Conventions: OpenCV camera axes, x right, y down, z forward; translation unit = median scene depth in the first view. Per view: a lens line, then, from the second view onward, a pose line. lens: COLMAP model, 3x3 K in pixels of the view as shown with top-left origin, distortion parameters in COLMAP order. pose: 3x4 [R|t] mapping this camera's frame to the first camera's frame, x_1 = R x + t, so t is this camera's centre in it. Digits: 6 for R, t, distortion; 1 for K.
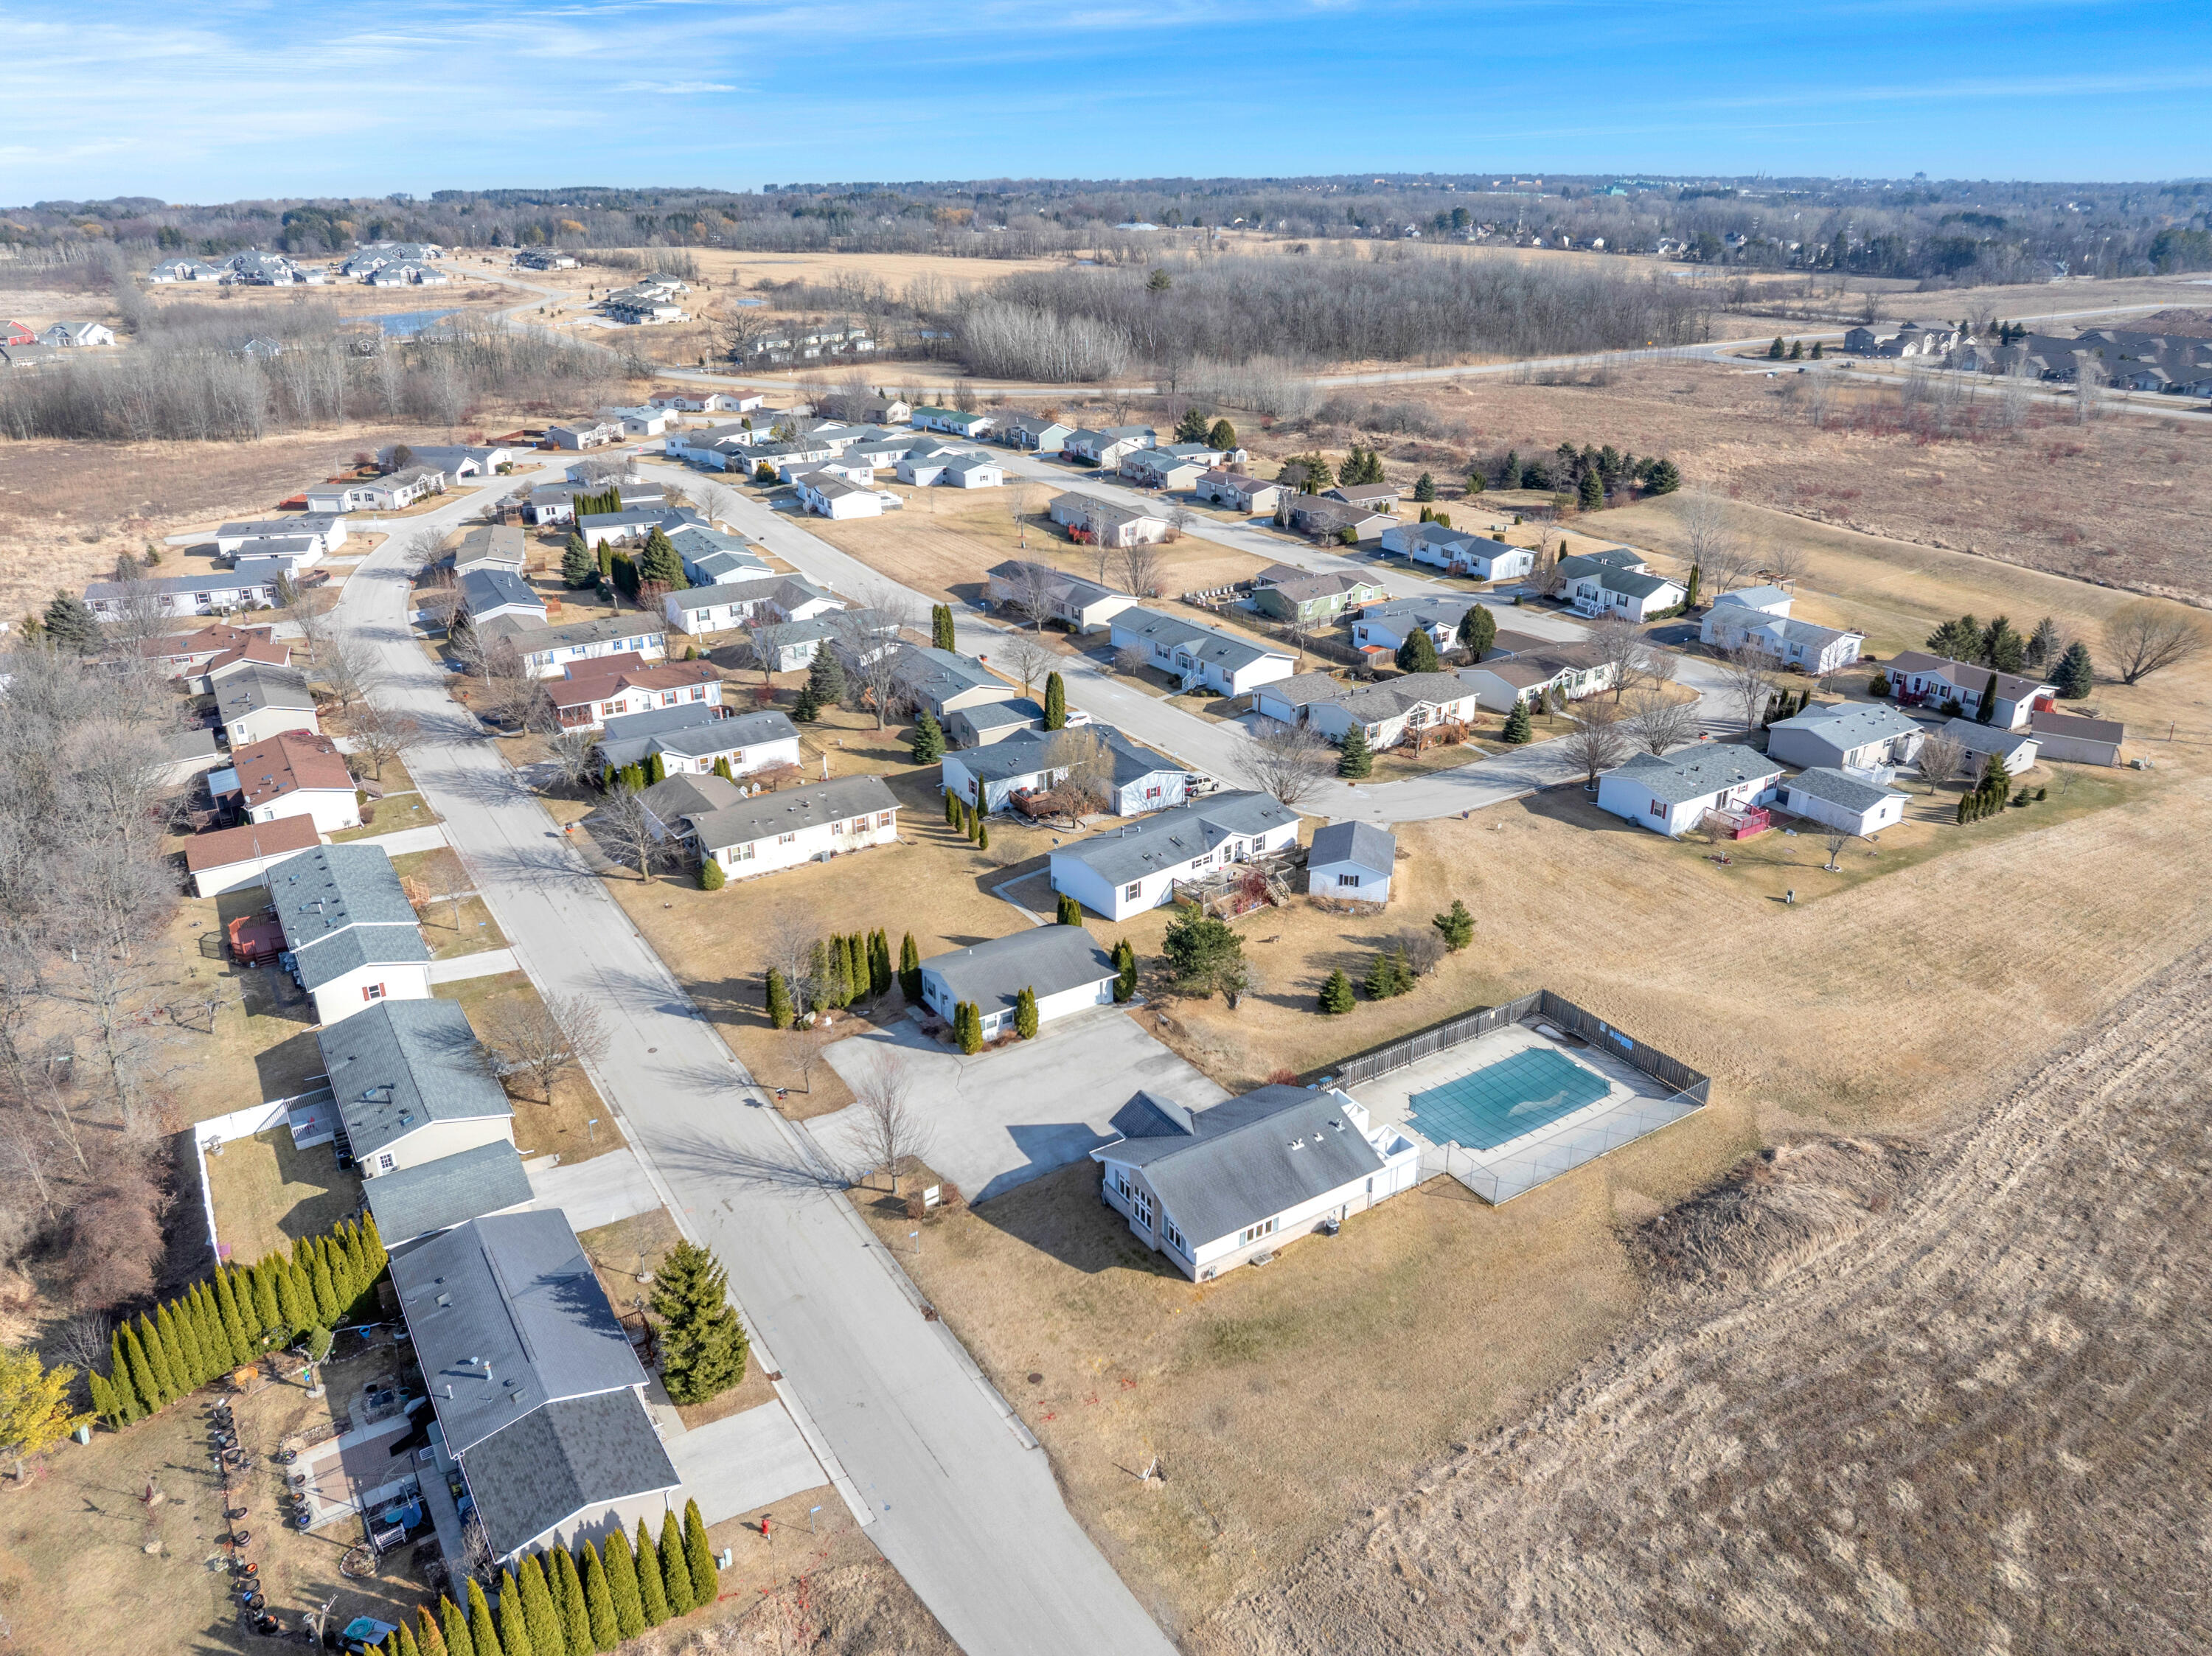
lens RADIAL K [[1536.1, 0, 1106.0], [0, 1536.1, 828.0], [0, 0, 1]] dist [-0.028826, -0.010668]
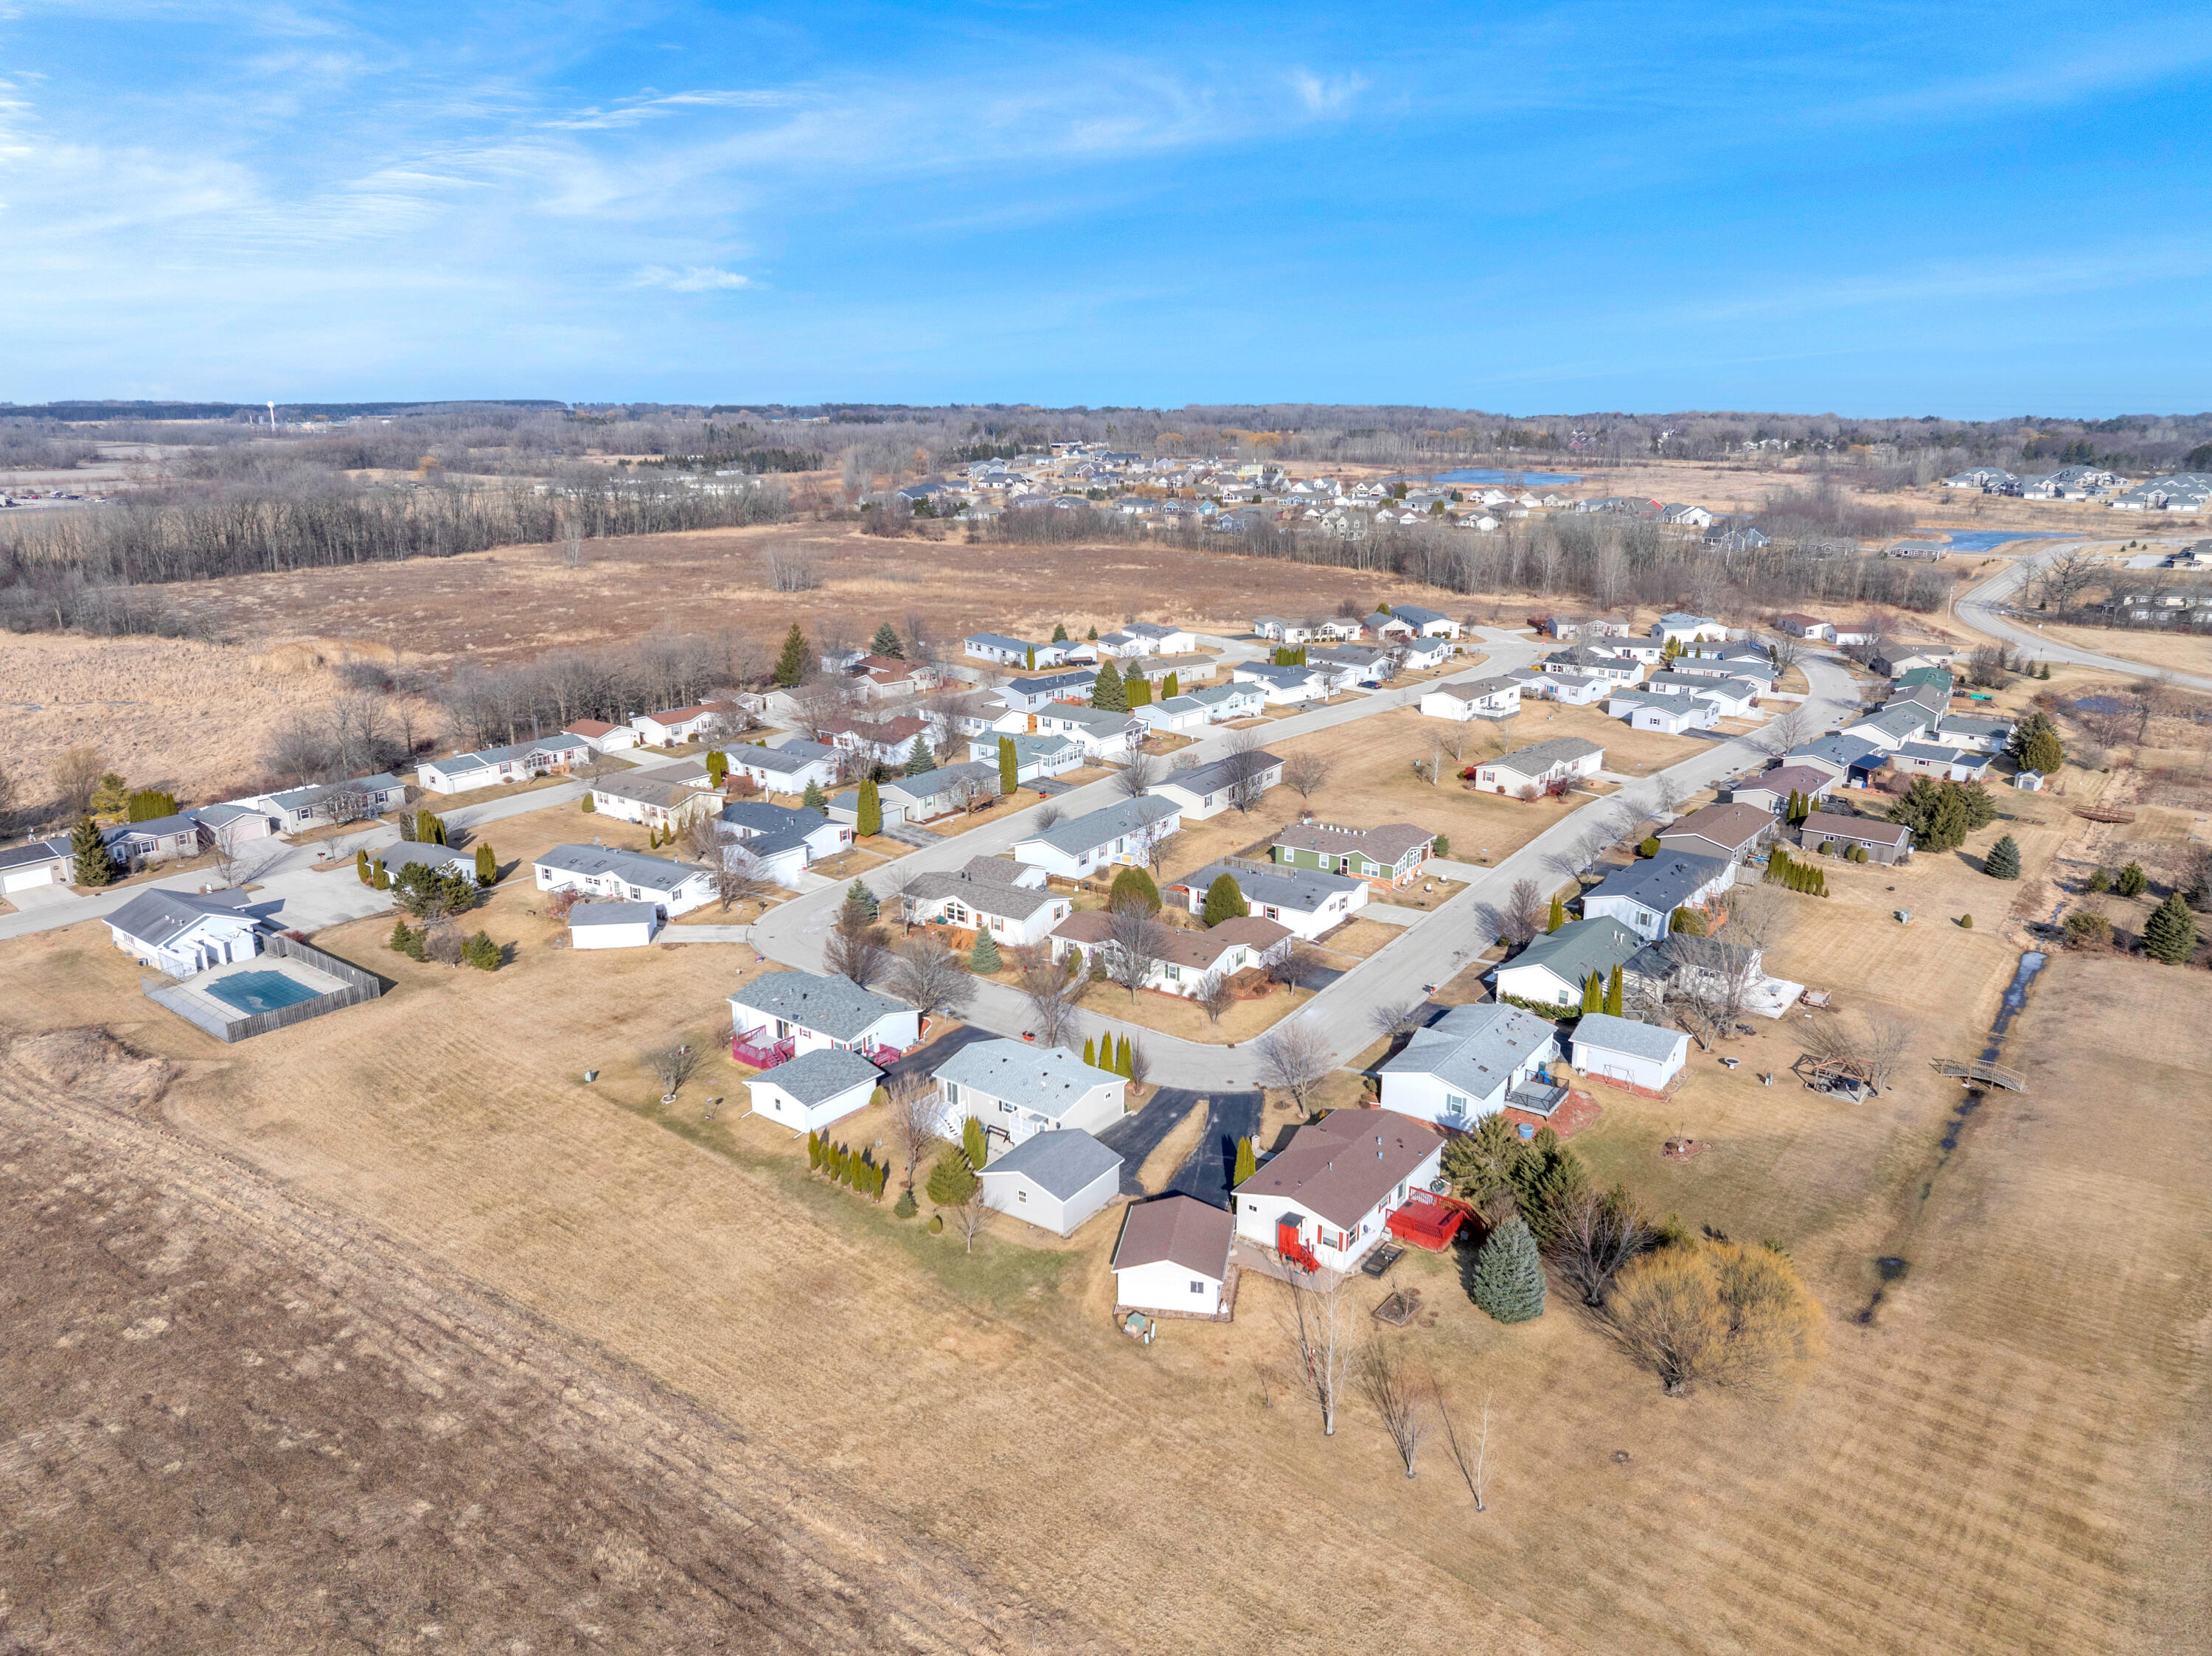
lens RADIAL K [[1536.1, 0, 1106.0], [0, 1536.1, 828.0], [0, 0, 1]] dist [-0.028826, -0.010668]
pose [[0.332669, 0.254322, -0.908103, 1.473770], [-0.376147, 0.918818, 0.119527, -0.363967], [0.864780, 0.301818, 0.401324, 0.857885]]
